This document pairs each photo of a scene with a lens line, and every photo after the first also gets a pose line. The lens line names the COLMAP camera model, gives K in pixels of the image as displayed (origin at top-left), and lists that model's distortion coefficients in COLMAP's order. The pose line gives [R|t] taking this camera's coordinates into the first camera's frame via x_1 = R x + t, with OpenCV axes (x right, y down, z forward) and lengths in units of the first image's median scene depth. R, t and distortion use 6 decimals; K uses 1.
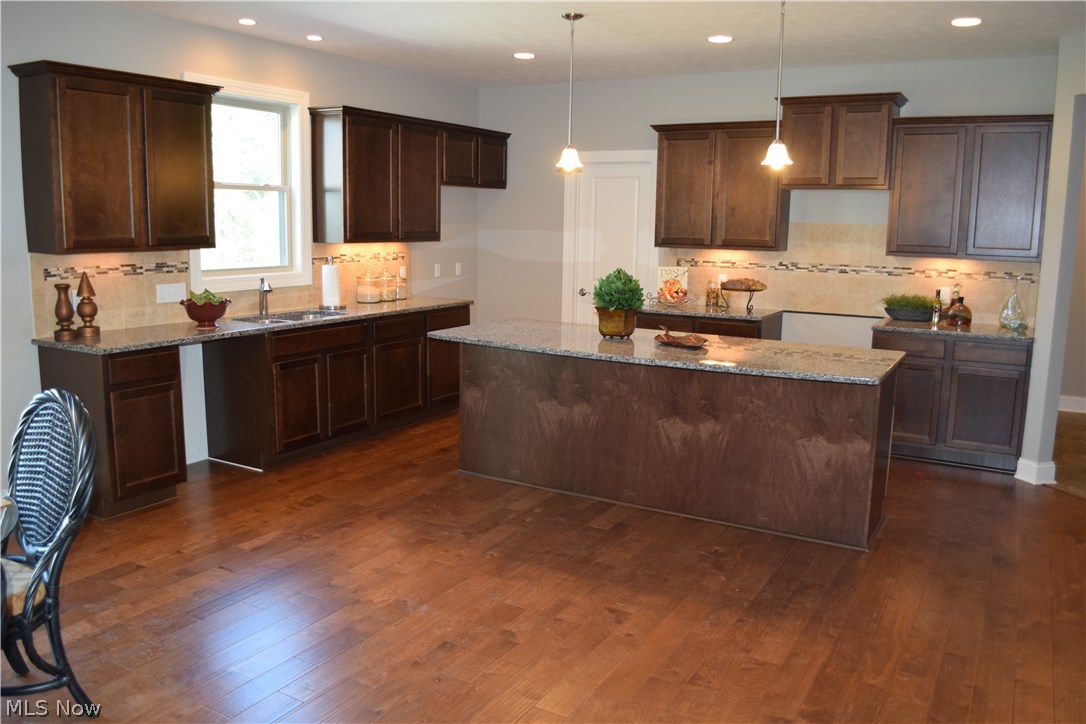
lens RADIAL K [[861.5, 0, 539.3], [0, 861.5, 357.6], [0, 0, 1]] dist [-0.064559, -0.008673]
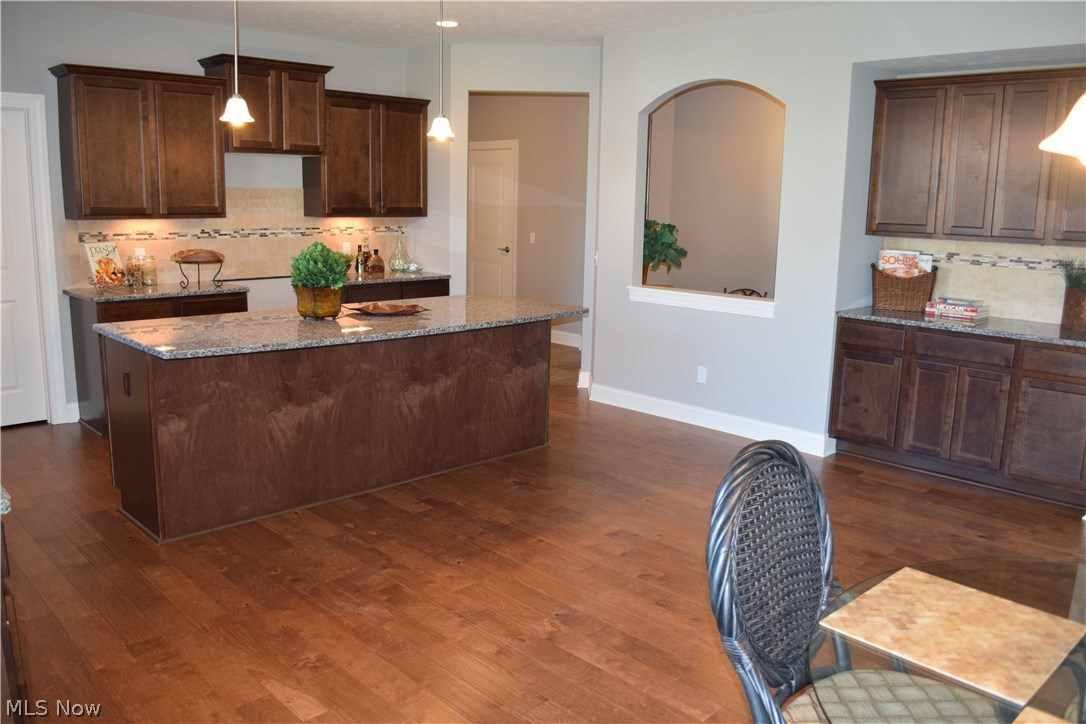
lens RADIAL K [[861.5, 0, 538.8], [0, 861.5, 356.3], [0, 0, 1]] dist [-0.064559, -0.008673]
pose [[0.271376, -0.185587, 0.944411, -0.696741], [0.139244, 0.978481, 0.152270, -0.089188], [-0.952348, 0.090181, 0.291378, 0.525359]]
